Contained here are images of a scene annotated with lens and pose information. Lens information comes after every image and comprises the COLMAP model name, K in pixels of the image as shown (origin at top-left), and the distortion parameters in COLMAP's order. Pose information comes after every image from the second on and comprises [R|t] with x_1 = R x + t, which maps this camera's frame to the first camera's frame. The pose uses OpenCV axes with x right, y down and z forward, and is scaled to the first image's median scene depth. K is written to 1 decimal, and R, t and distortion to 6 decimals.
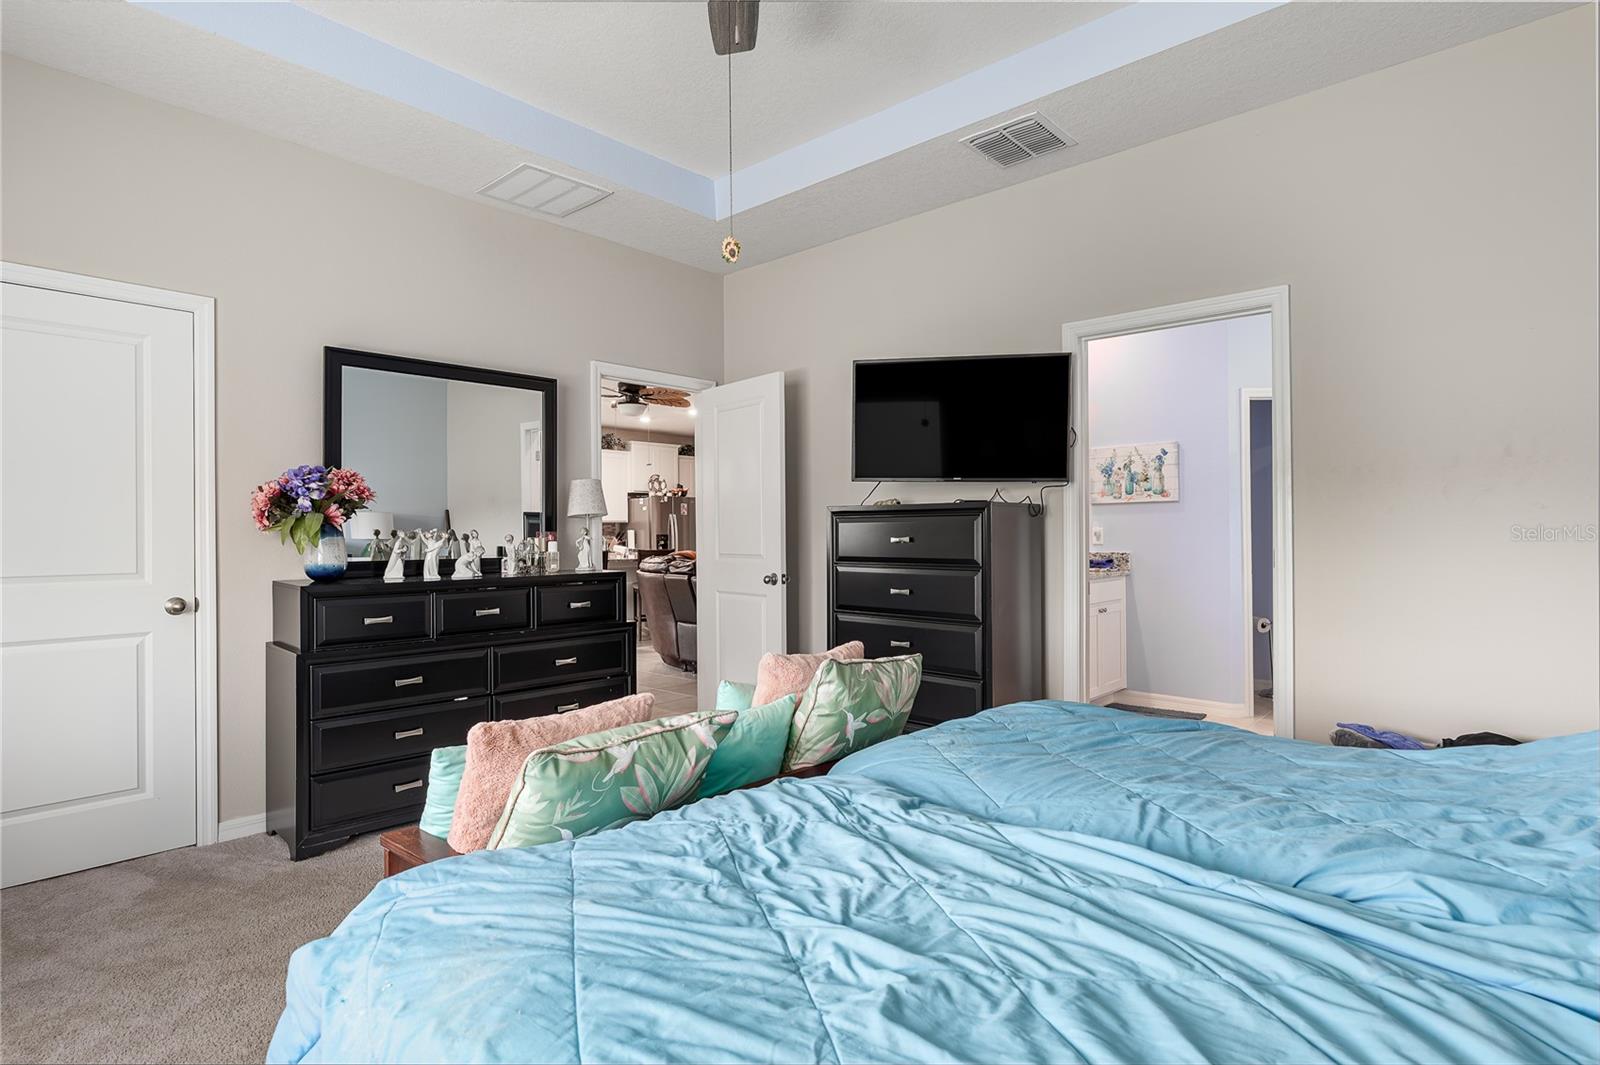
lens RADIAL K [[846.9, 0, 792.5], [0, 846.9, 533.2], [0, 0, 1]] dist [-0.002520, -0.000128]
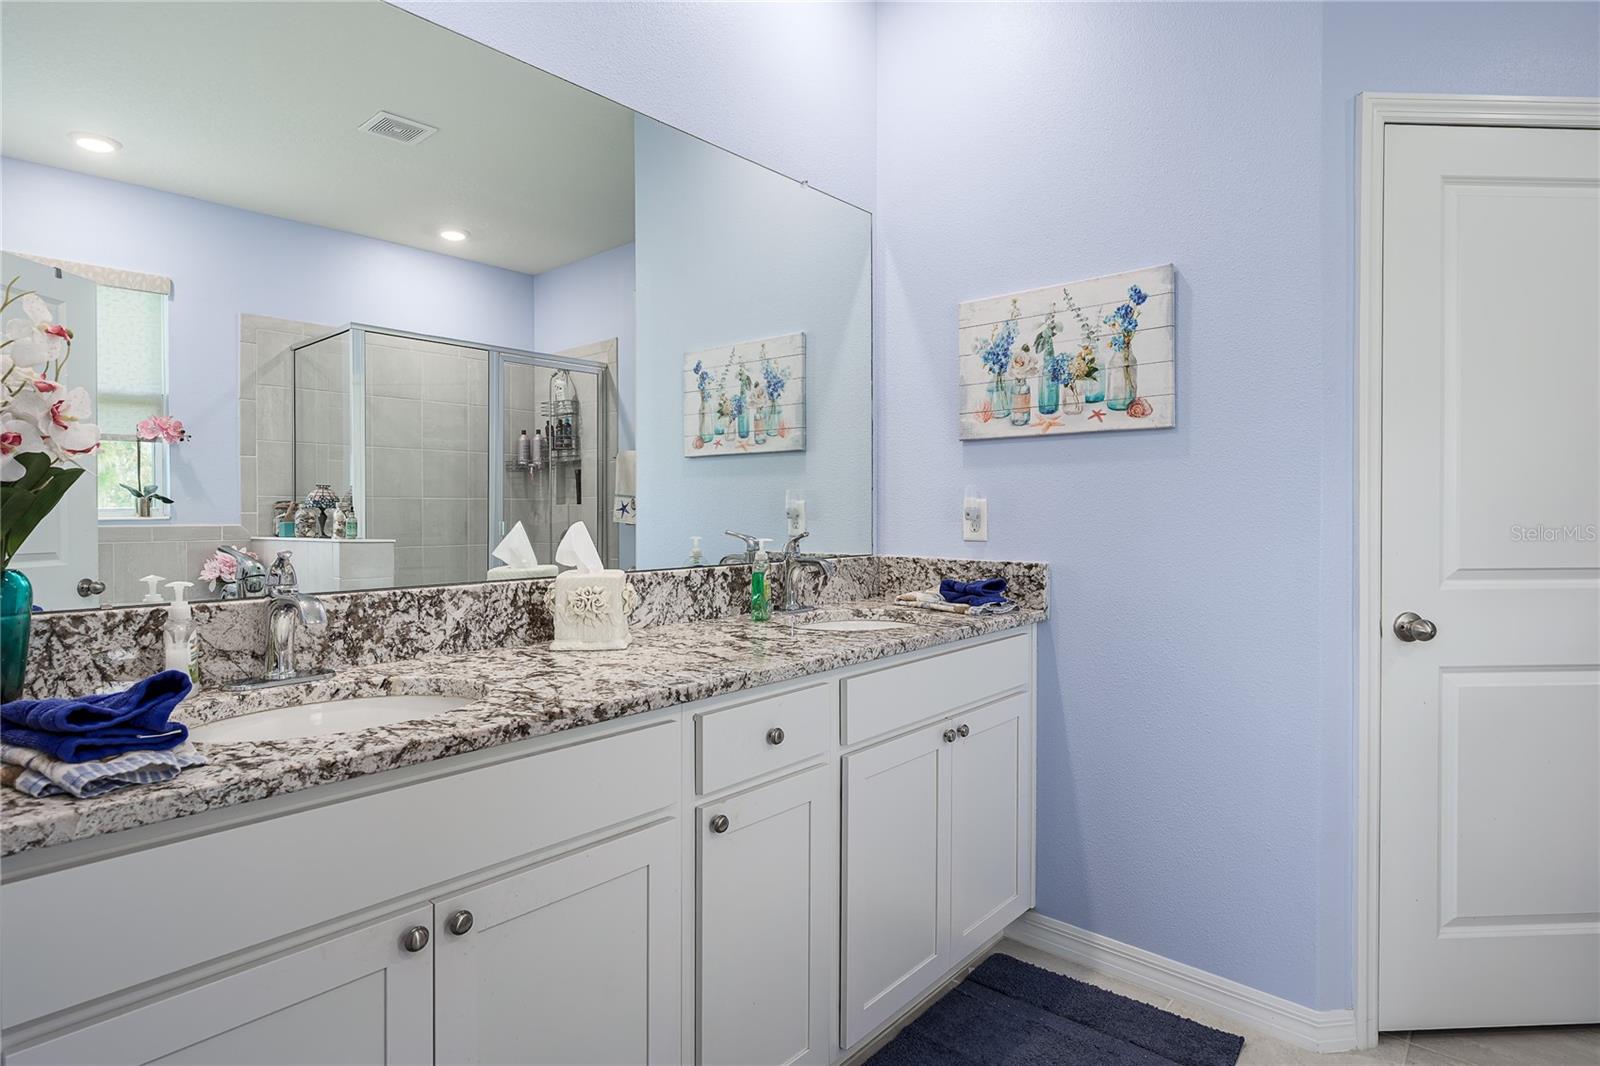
lens RADIAL K [[846.9, 0, 806.9], [0, 846.9, 527.2], [0, 0, 1]] dist [-0.002520, -0.000128]
pose [[0.999543, 0.009334, 0.028765, 0.279006], [-0.009750, 0.999850, 0.014345, 0.002013], [-0.028627, -0.014619, 0.999483, 0.619798]]
